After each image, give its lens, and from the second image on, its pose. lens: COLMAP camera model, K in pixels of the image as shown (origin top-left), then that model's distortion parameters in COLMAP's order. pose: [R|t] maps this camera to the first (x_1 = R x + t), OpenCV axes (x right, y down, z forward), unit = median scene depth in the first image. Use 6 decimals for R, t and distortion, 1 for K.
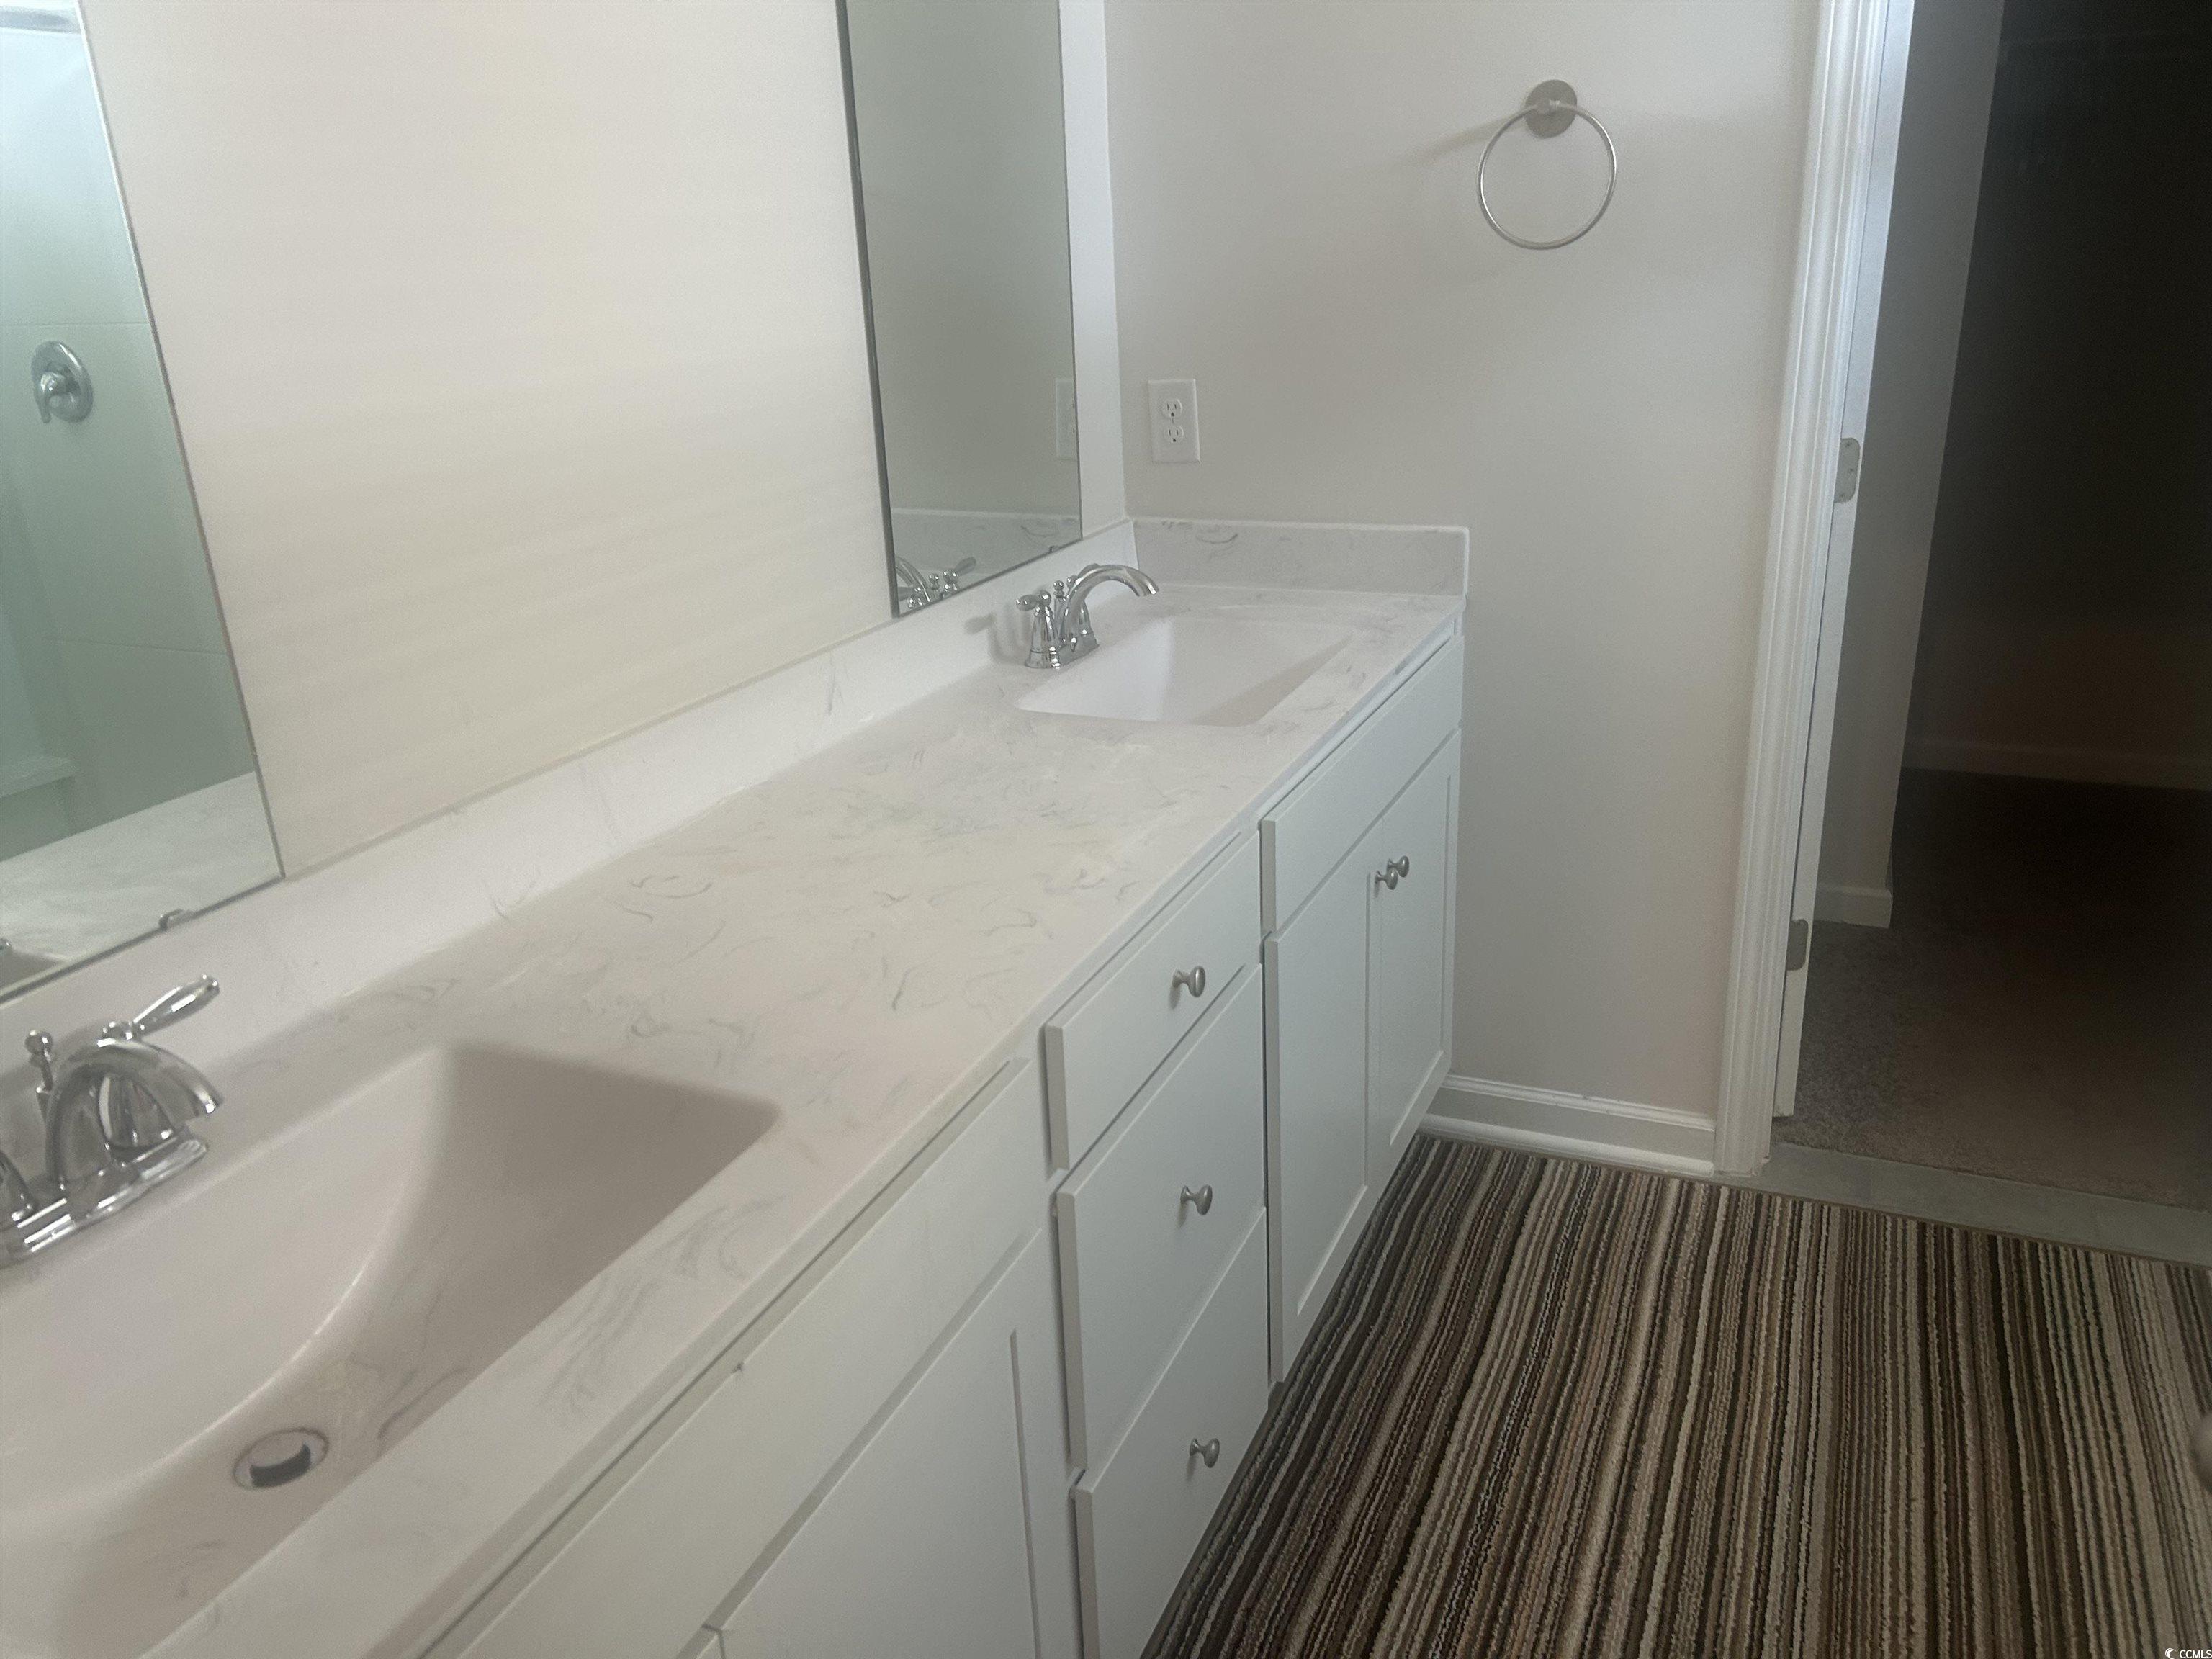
lens RADIAL K [[1688.4, 0, 1103.6], [0, 1688.4, 844.6], [0, 0, 1]] dist [0.043051, -0.027964]
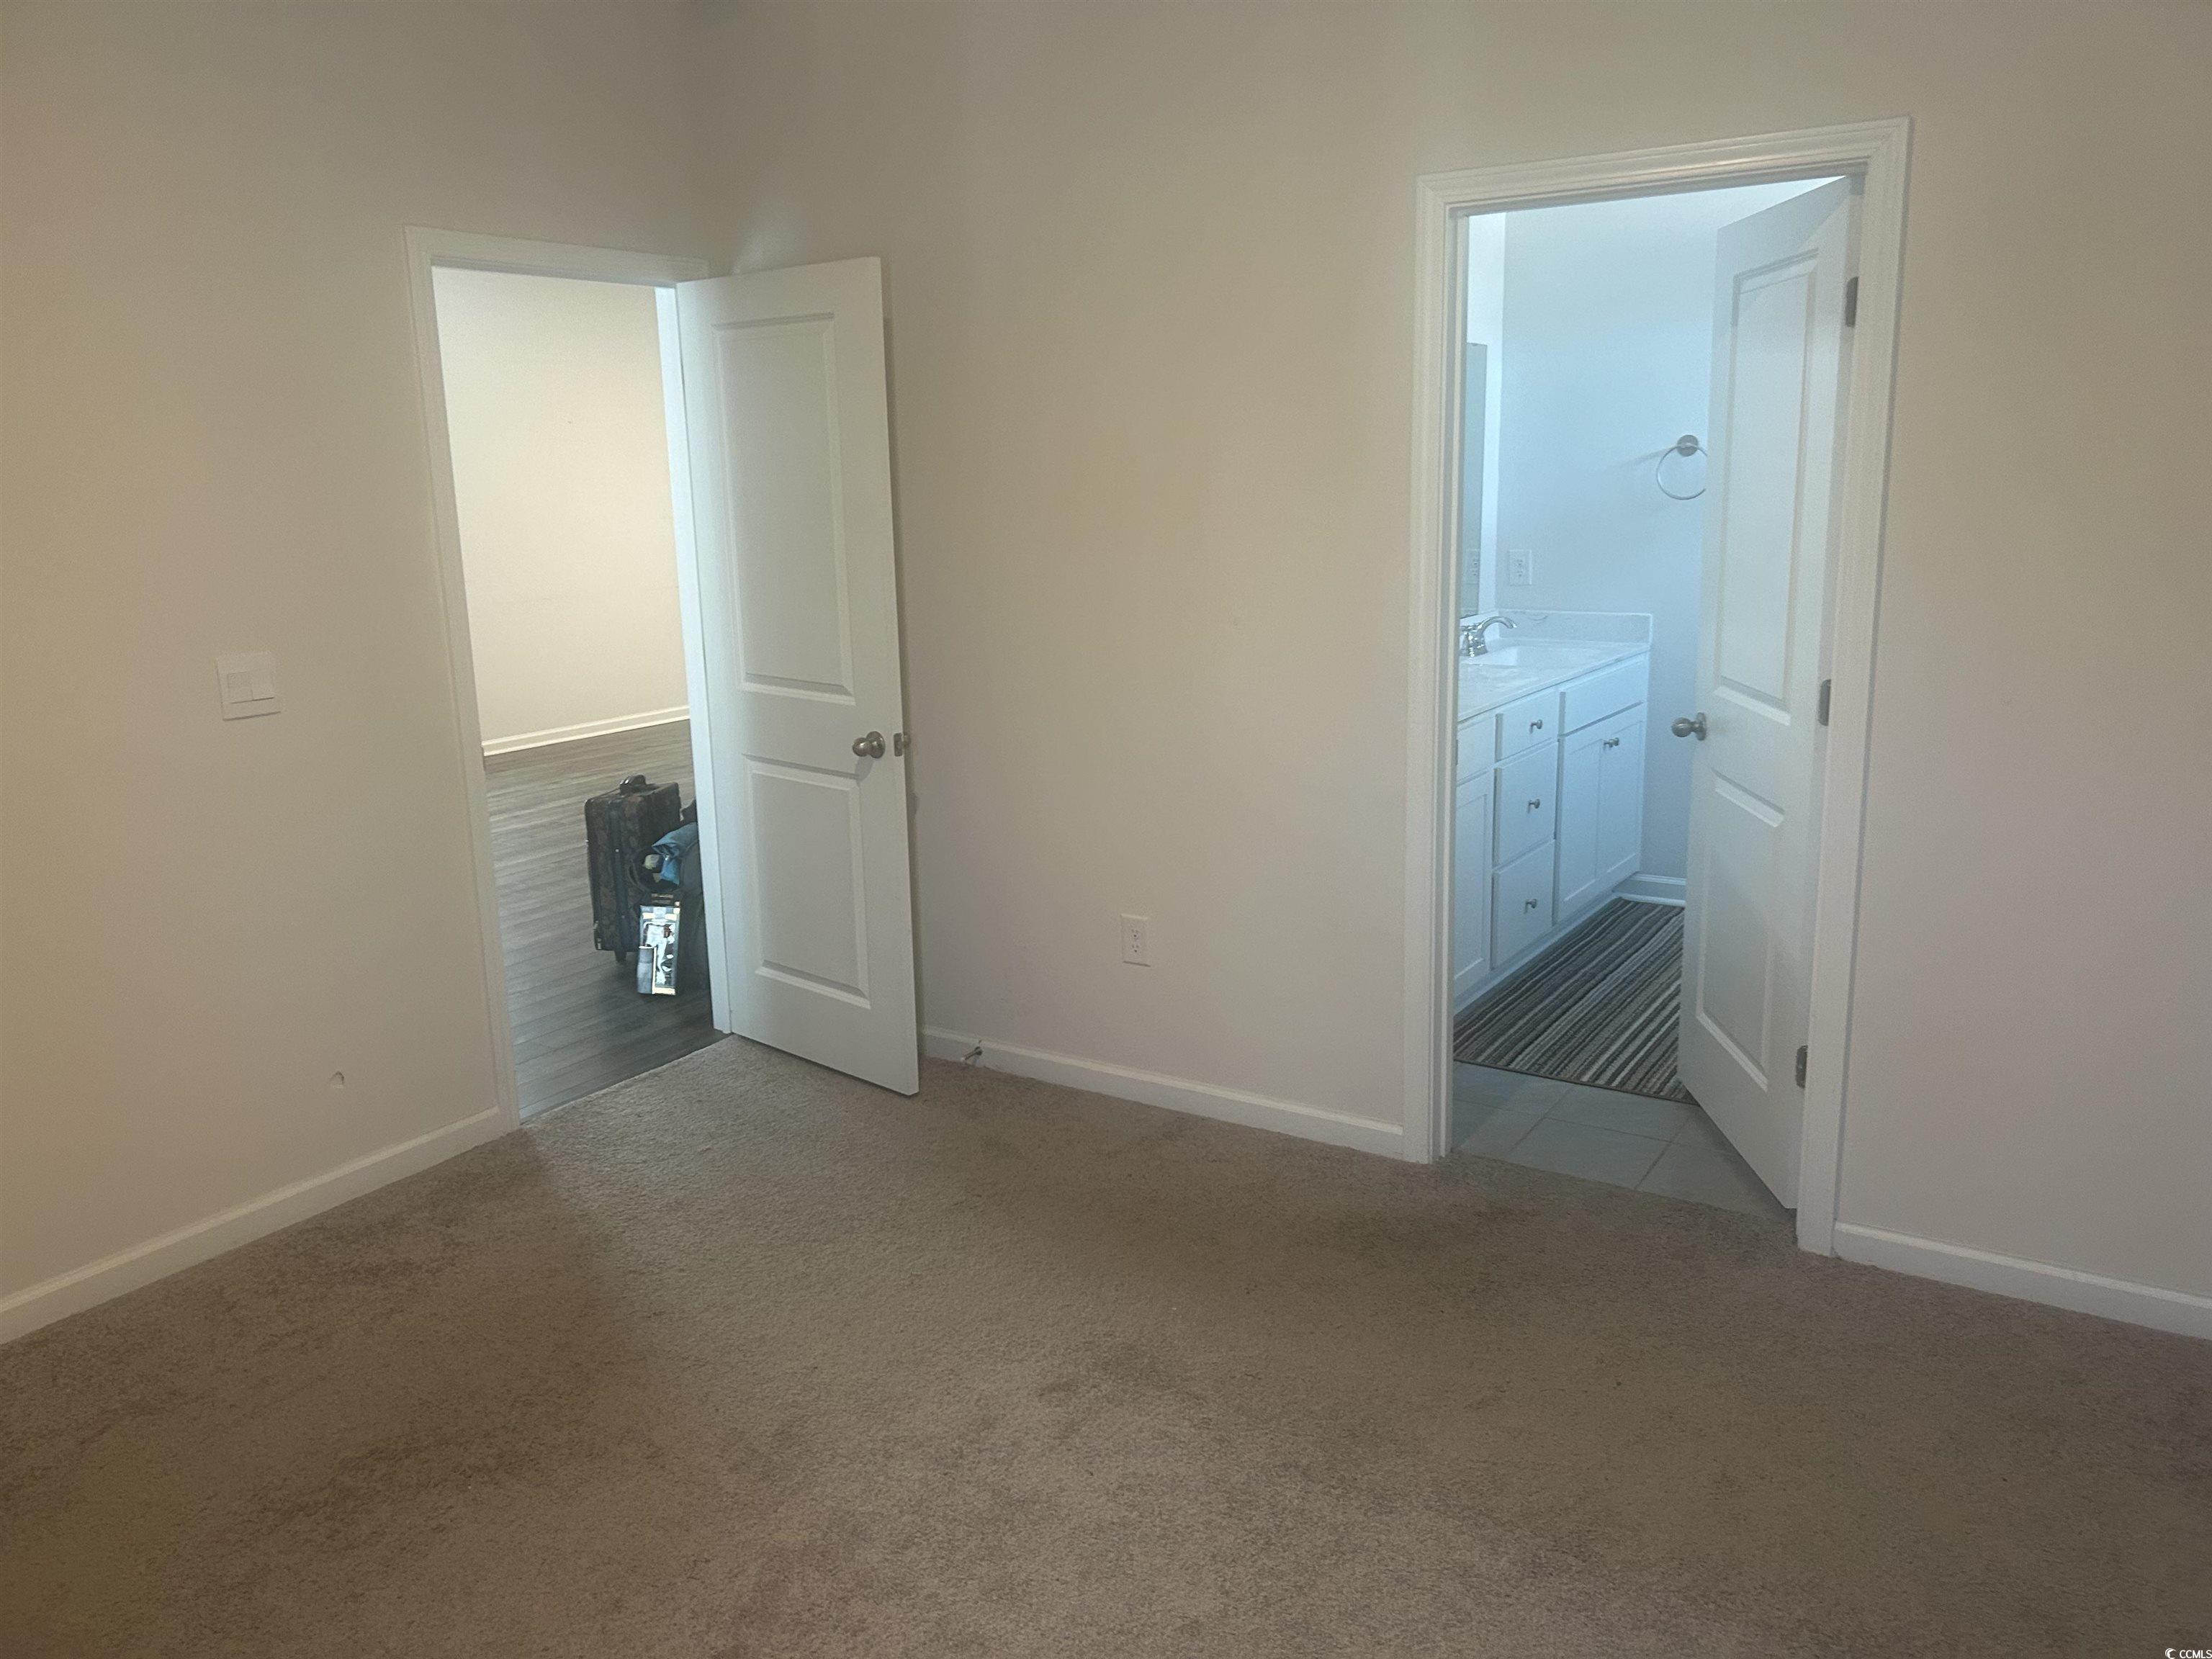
lens RADIAL K [[1688.4, 0, 1099.9], [0, 1688.4, 811.5], [0, 0, 1]] dist [0.043051, -0.027964]
pose [[0.987470, 0.057098, -0.147113, -0.181745], [-0.078508, 0.986443, -0.144110, 0.497370], [0.136891, 0.153853, 0.978565, -1.397880]]
